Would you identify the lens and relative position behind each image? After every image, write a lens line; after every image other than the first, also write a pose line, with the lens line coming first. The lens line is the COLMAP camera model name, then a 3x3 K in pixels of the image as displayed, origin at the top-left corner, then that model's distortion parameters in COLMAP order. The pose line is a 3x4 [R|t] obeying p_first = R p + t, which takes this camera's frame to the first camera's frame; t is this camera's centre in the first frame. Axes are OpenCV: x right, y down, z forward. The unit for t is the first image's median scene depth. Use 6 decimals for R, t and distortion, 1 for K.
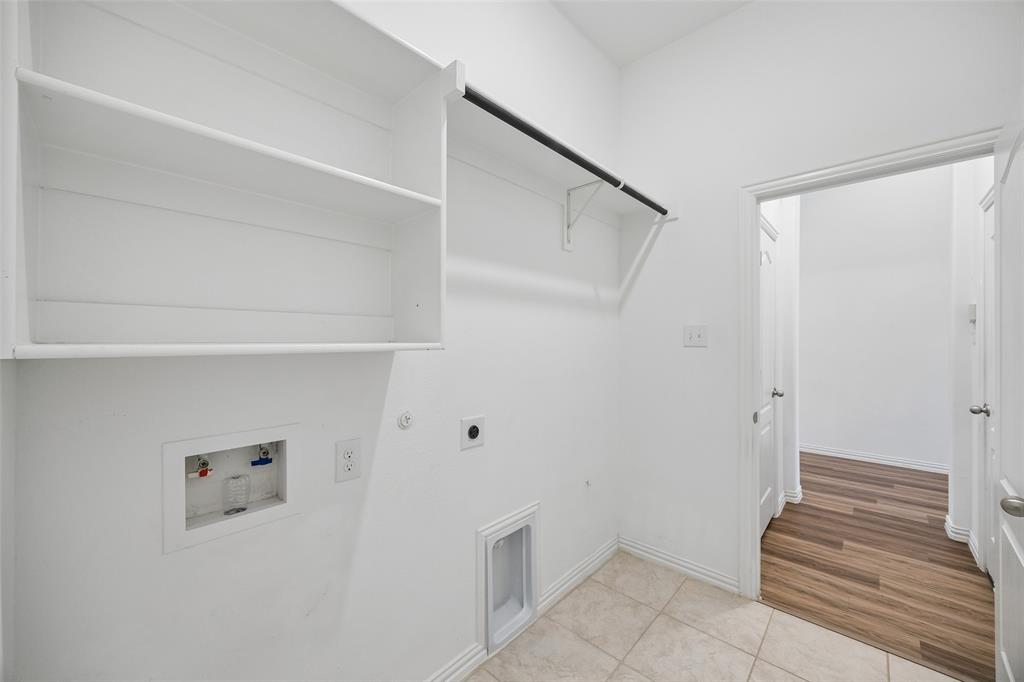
lens RADIAL K [[398.3, 0, 510.0], [0, 398.3, 335.8], [0, 0, 1]] dist [-0.002067, 0.000525]
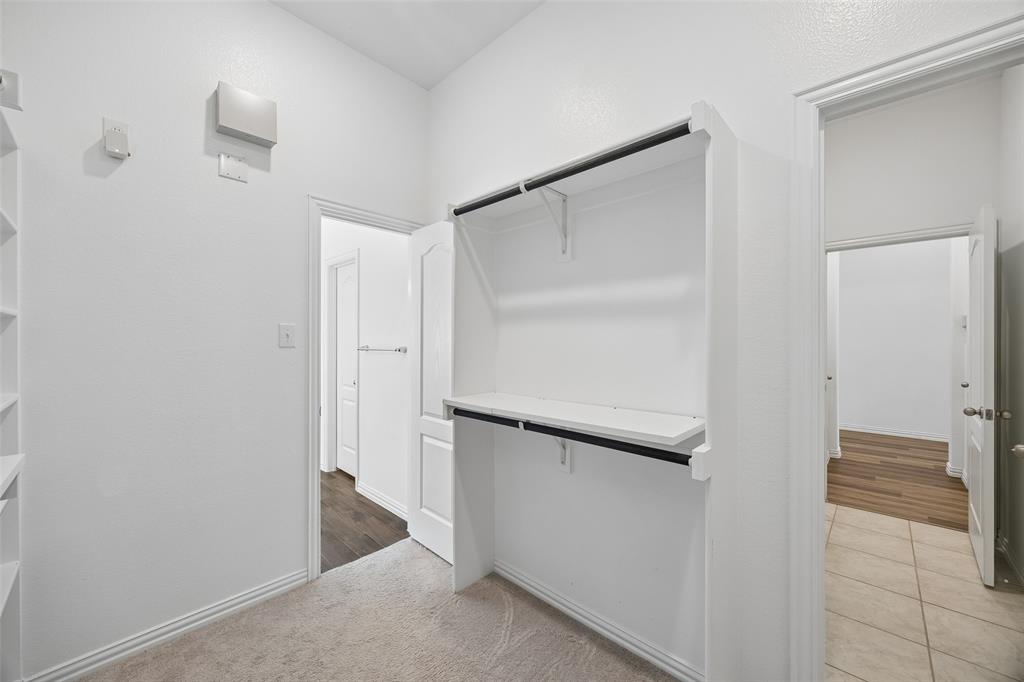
lens RADIAL K [[398.3, 0, 513.3], [0, 398.3, 342.8], [0, 0, 1]] dist [-0.002067, 0.000525]
pose [[0.999968, 0.004696, -0.006494, -0.487346], [-0.004645, 0.999958, 0.007912, 0.018115], [0.006531, -0.007881, 0.999948, -0.467838]]
